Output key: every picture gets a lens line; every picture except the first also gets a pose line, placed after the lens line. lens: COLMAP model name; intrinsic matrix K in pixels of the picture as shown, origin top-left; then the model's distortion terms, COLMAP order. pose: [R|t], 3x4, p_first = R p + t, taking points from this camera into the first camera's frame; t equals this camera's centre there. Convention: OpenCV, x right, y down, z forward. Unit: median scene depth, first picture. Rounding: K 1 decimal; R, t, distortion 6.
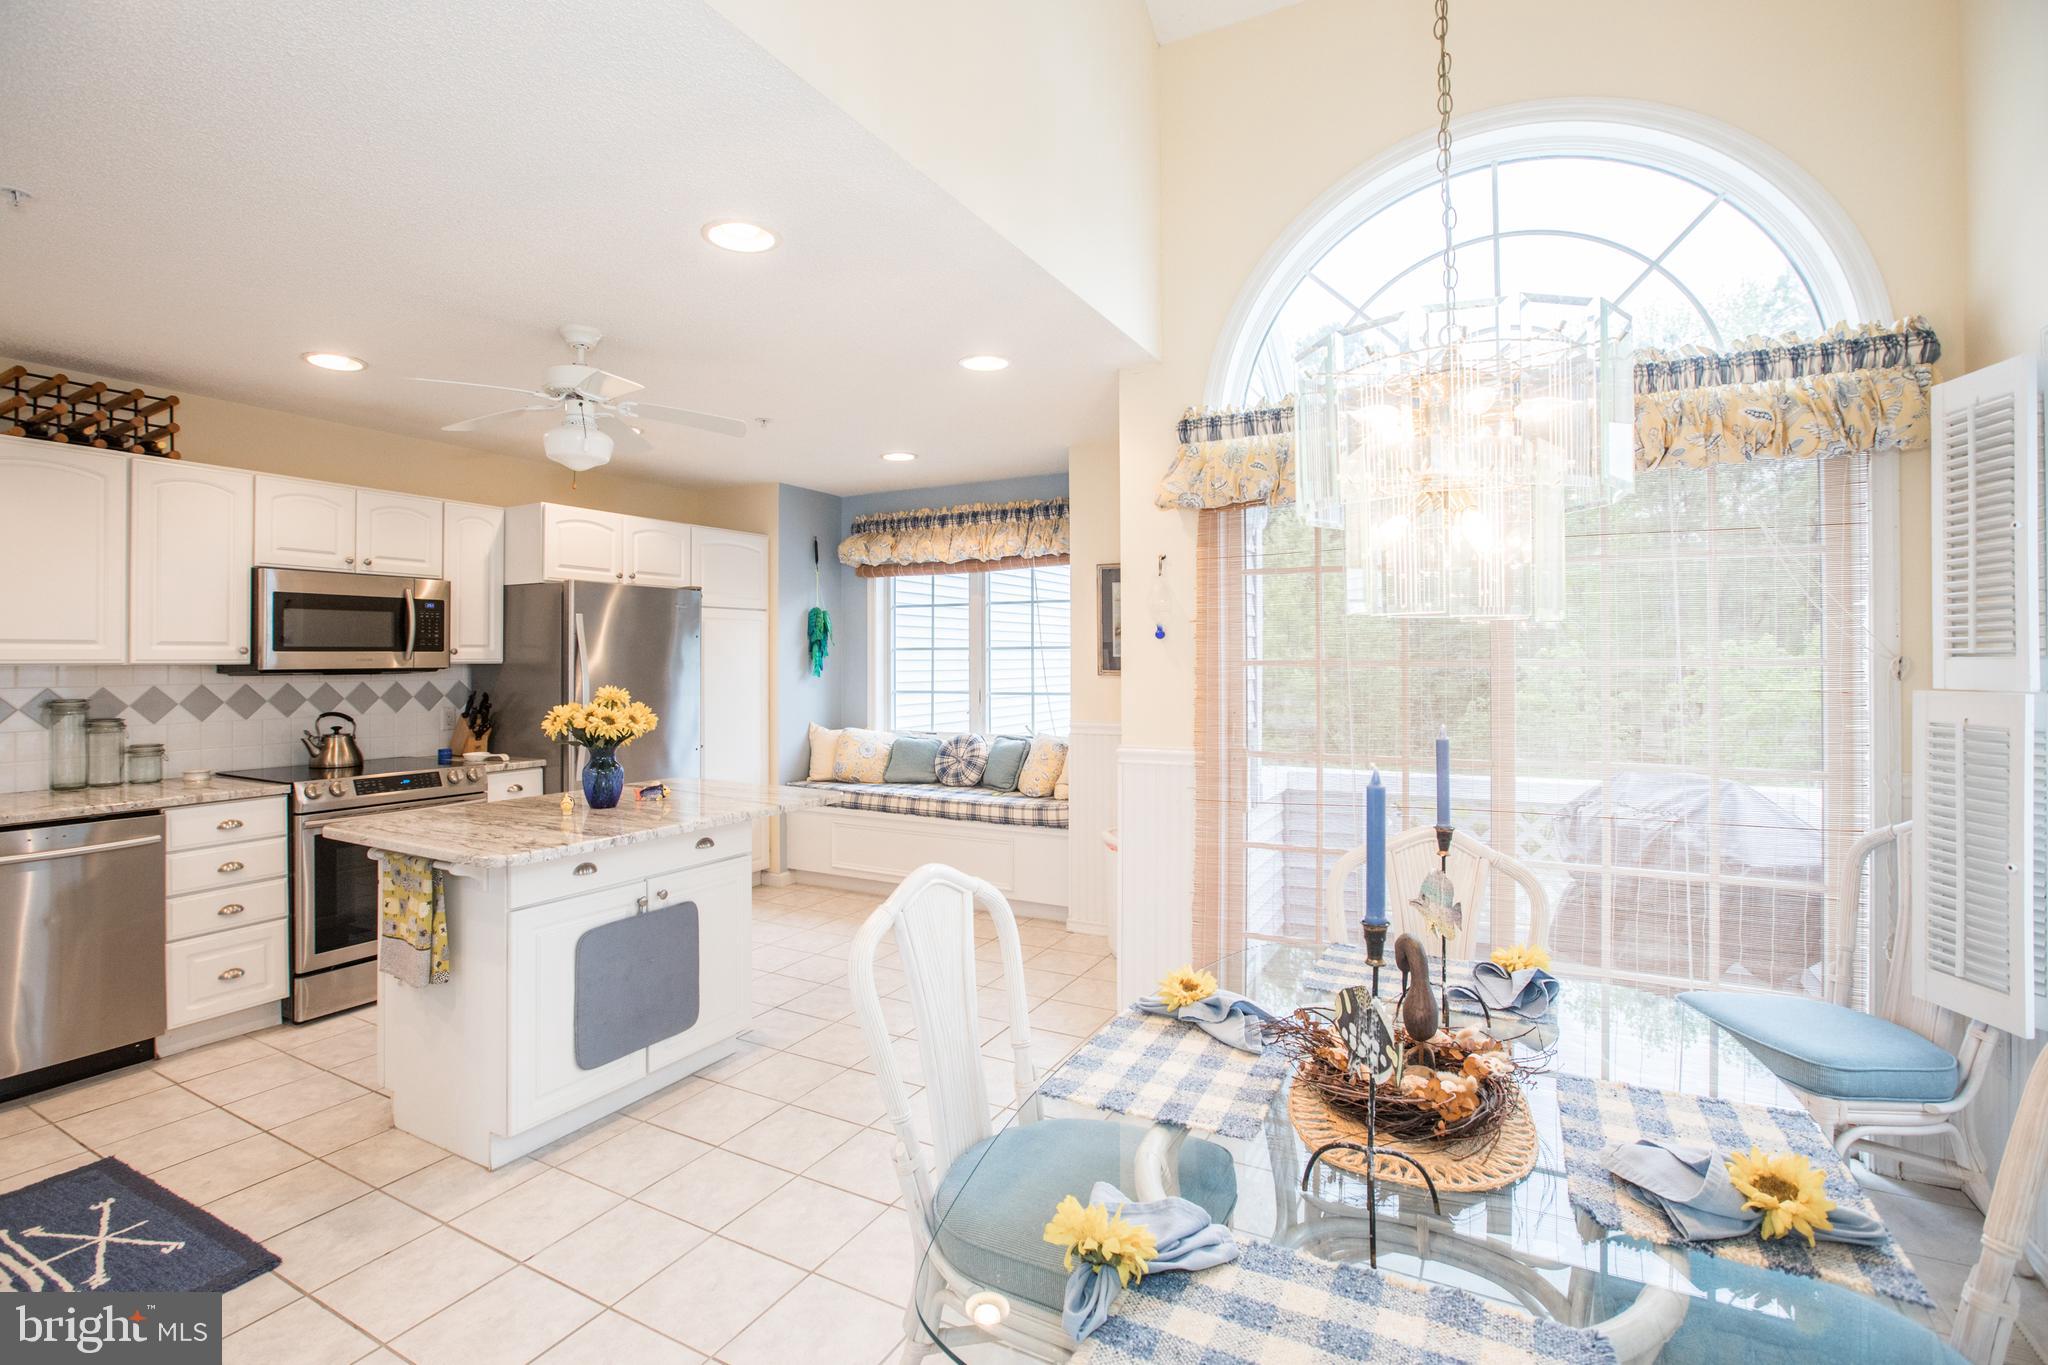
lens RADIAL K [[958.9, 0, 1004.0], [0, 958.9, 649.7], [0, 0, 1]] dist [-0.057325, 0.023703]
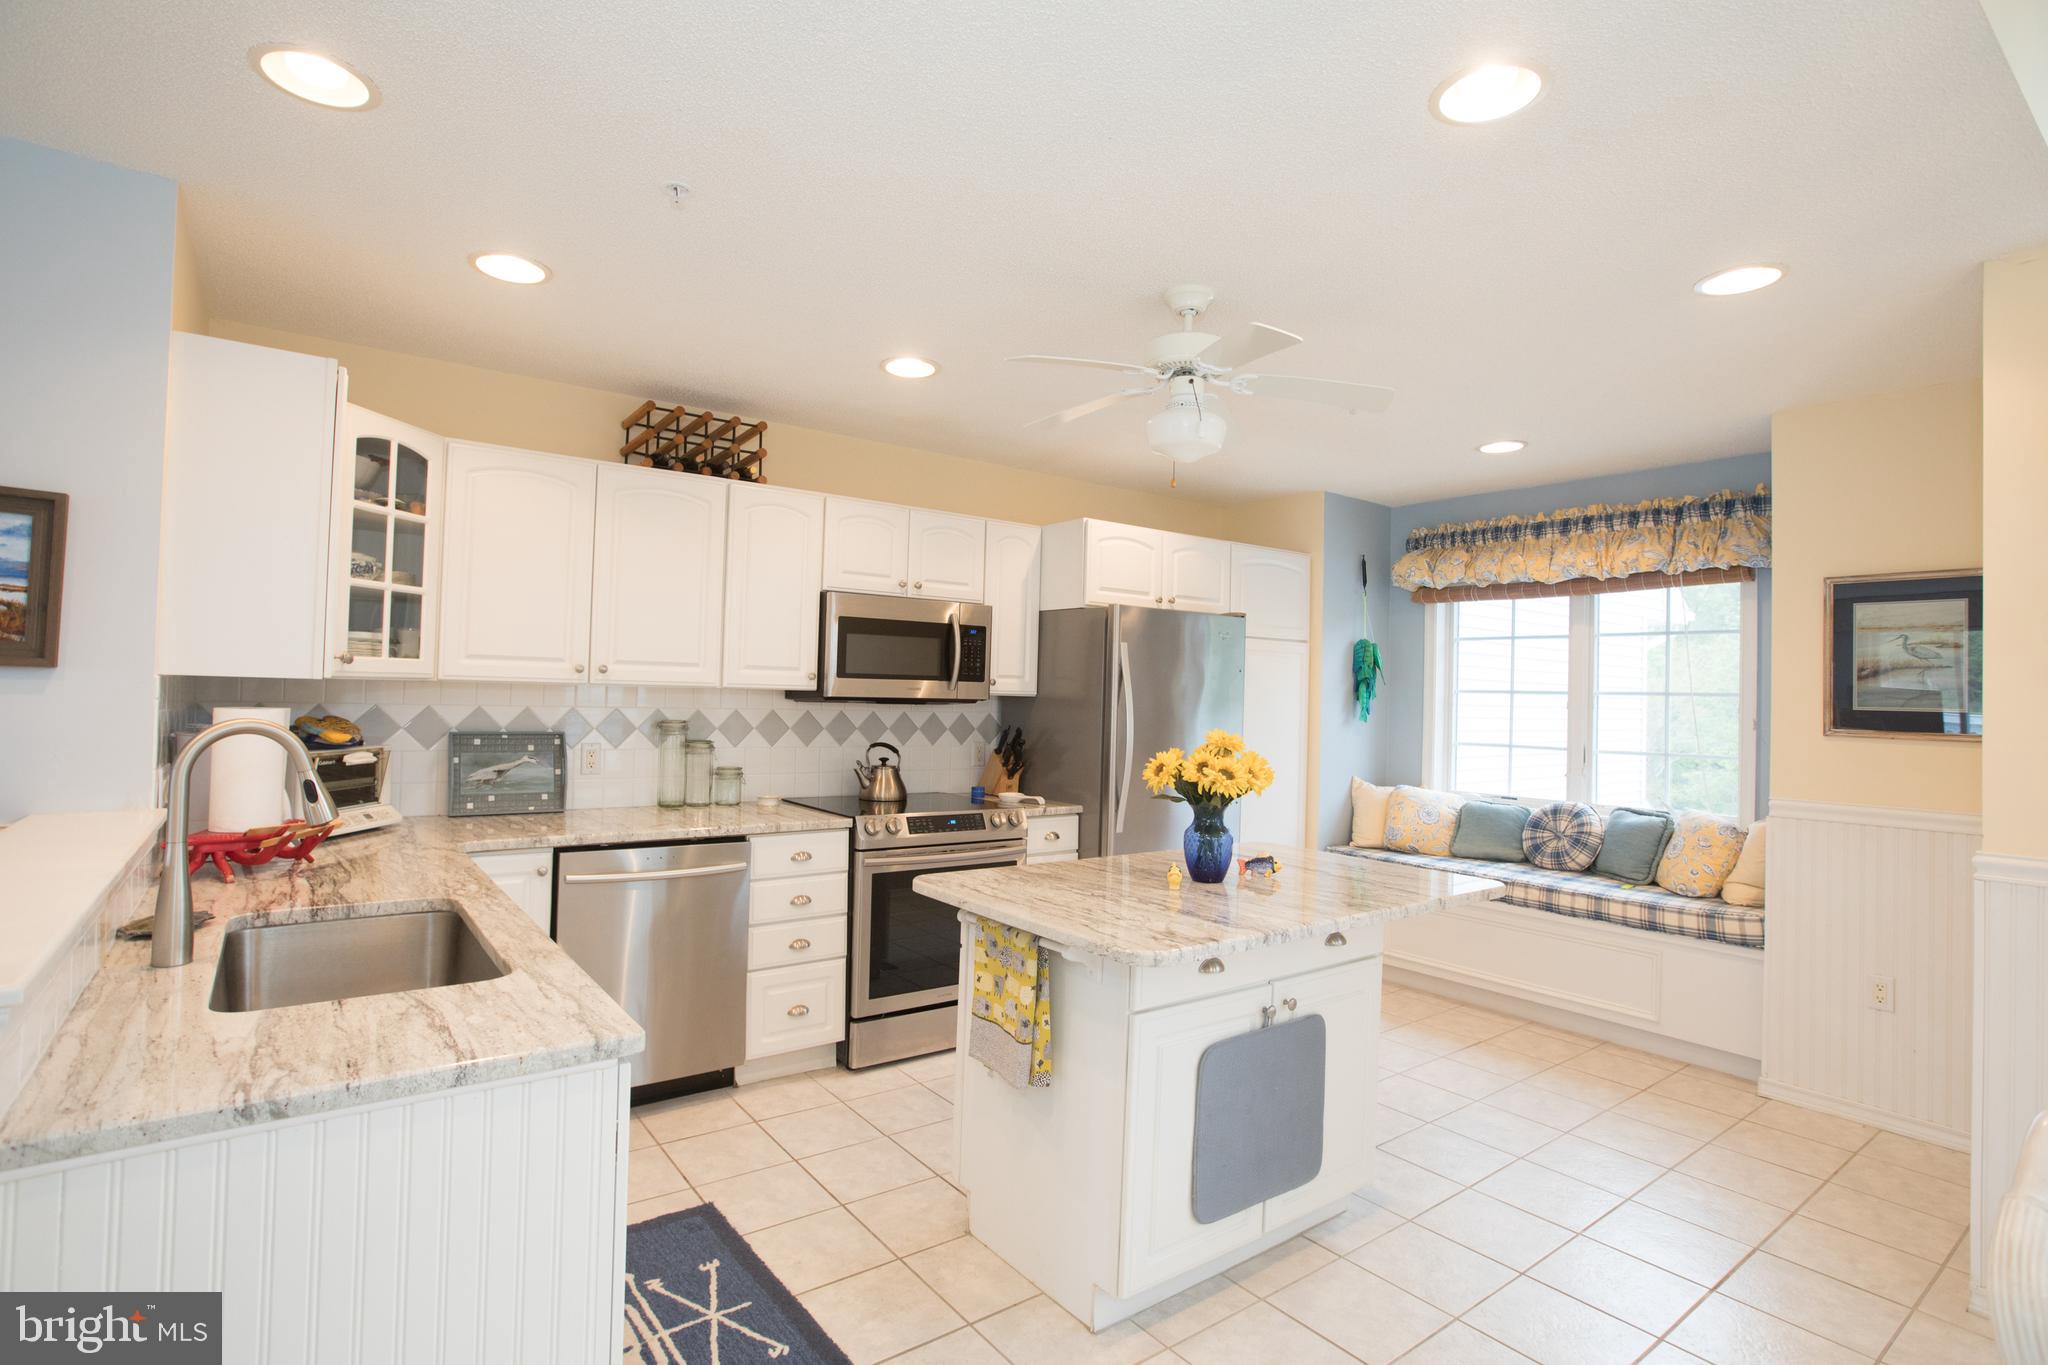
lens RADIAL K [[995.8, 0, 1006.4], [0, 995.8, 669.2], [0, 0, 1]] dist [-0.060247, 0.033092]
pose [[0.907117, 0.015618, -0.420589, -0.202092], [-0.023793, 0.999616, -0.014197, 0.003238], [0.420206, 0.022885, 0.907140, 0.147010]]
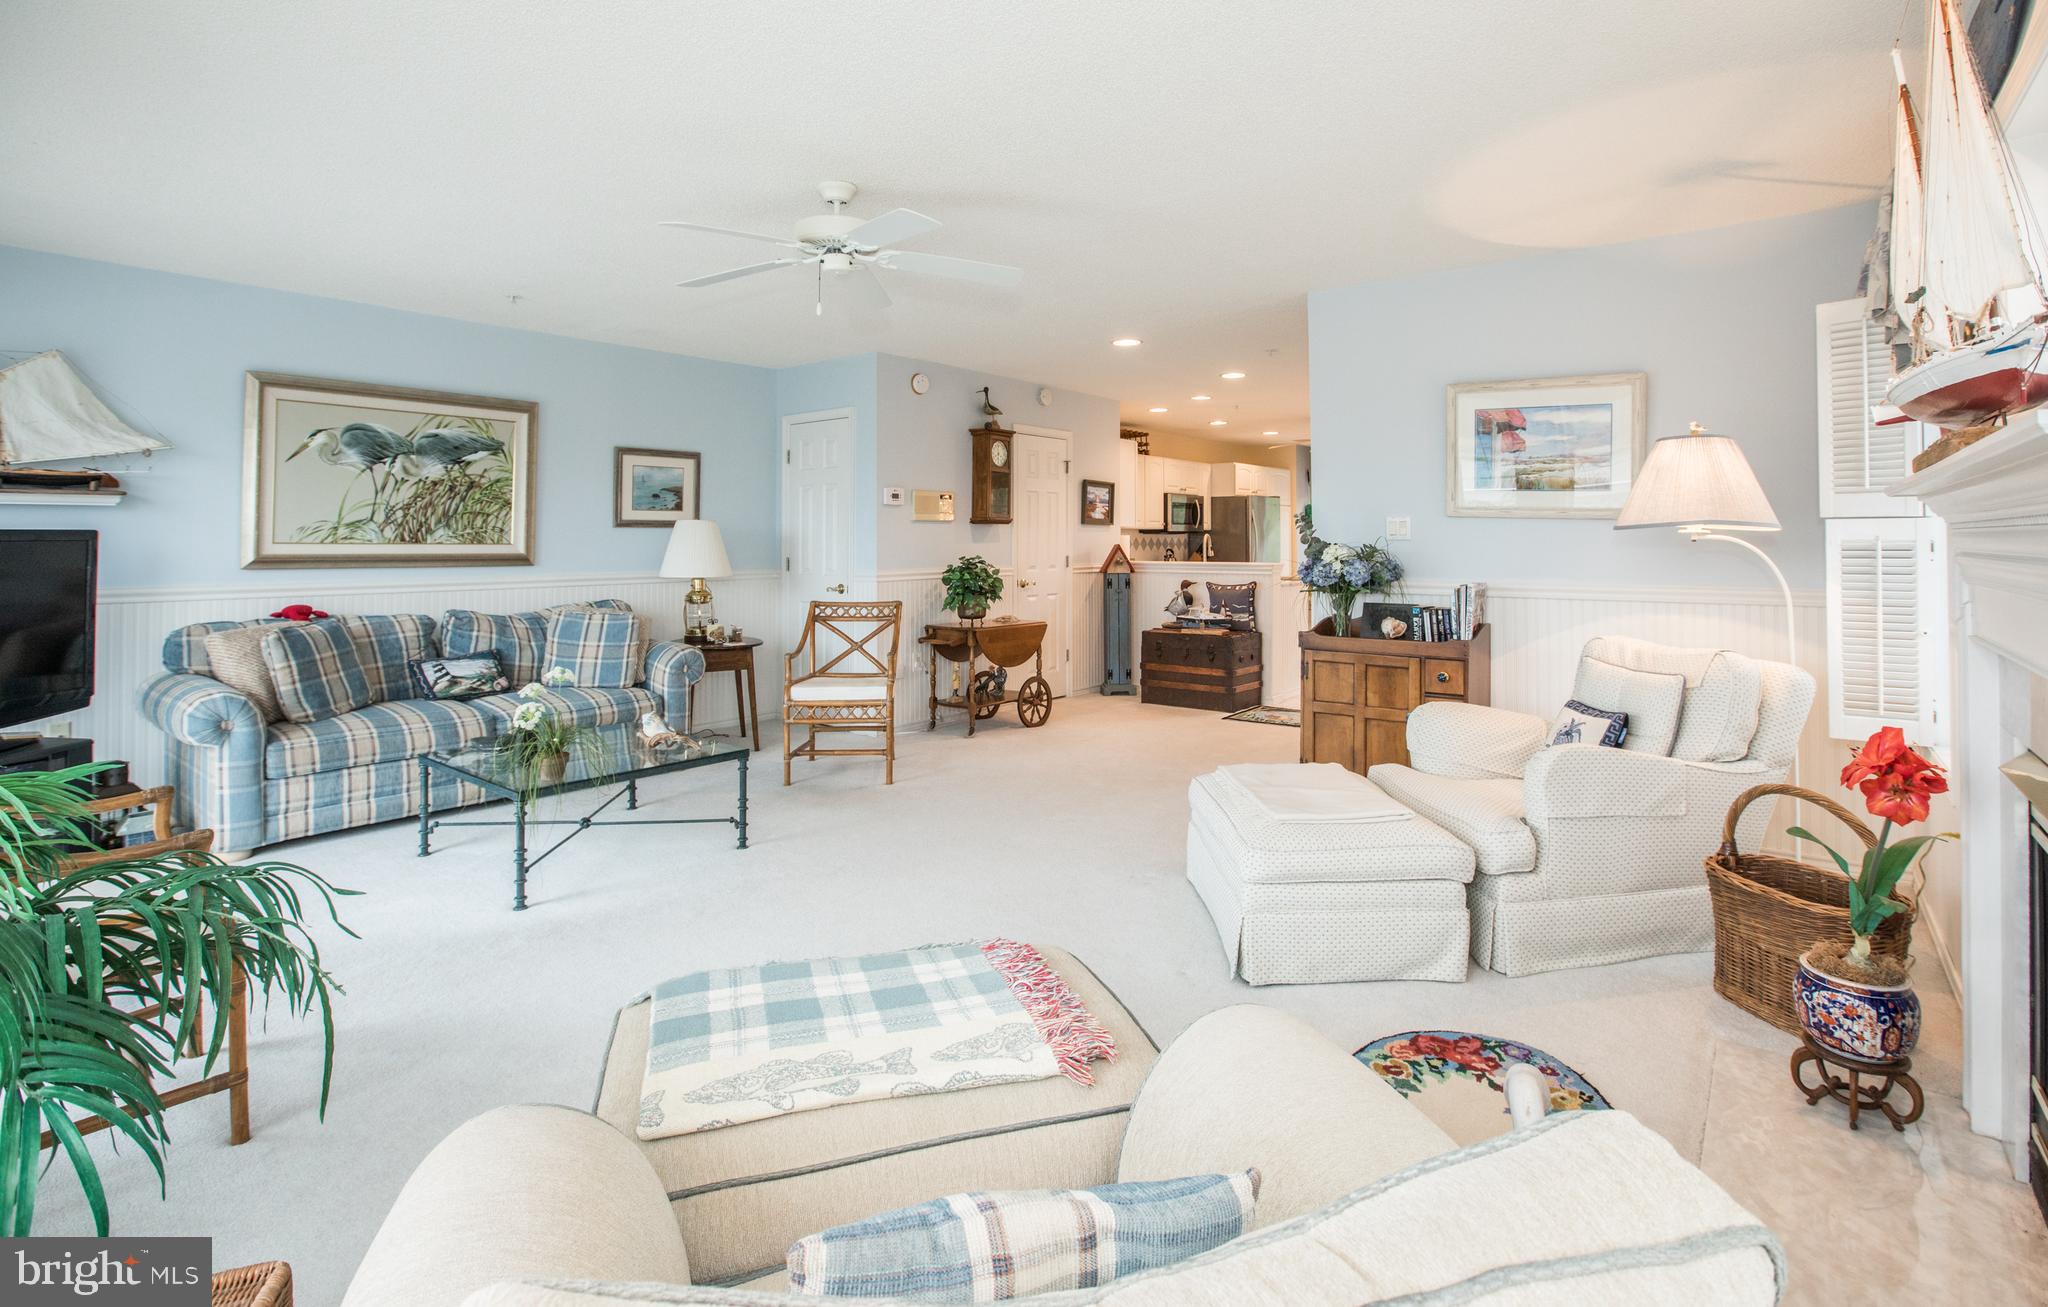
lens RADIAL K [[985.7, 0, 1025.8], [0, 985.7, 520.8], [0, 0, 1]] dist [-0.017866, 0.000001]
pose [[0.986564, -0.003761, -0.163332, -0.785592], [0.001837, 0.999927, -0.011926, 0.025984], [0.163365, 0.011466, 0.986499, -2.023843]]
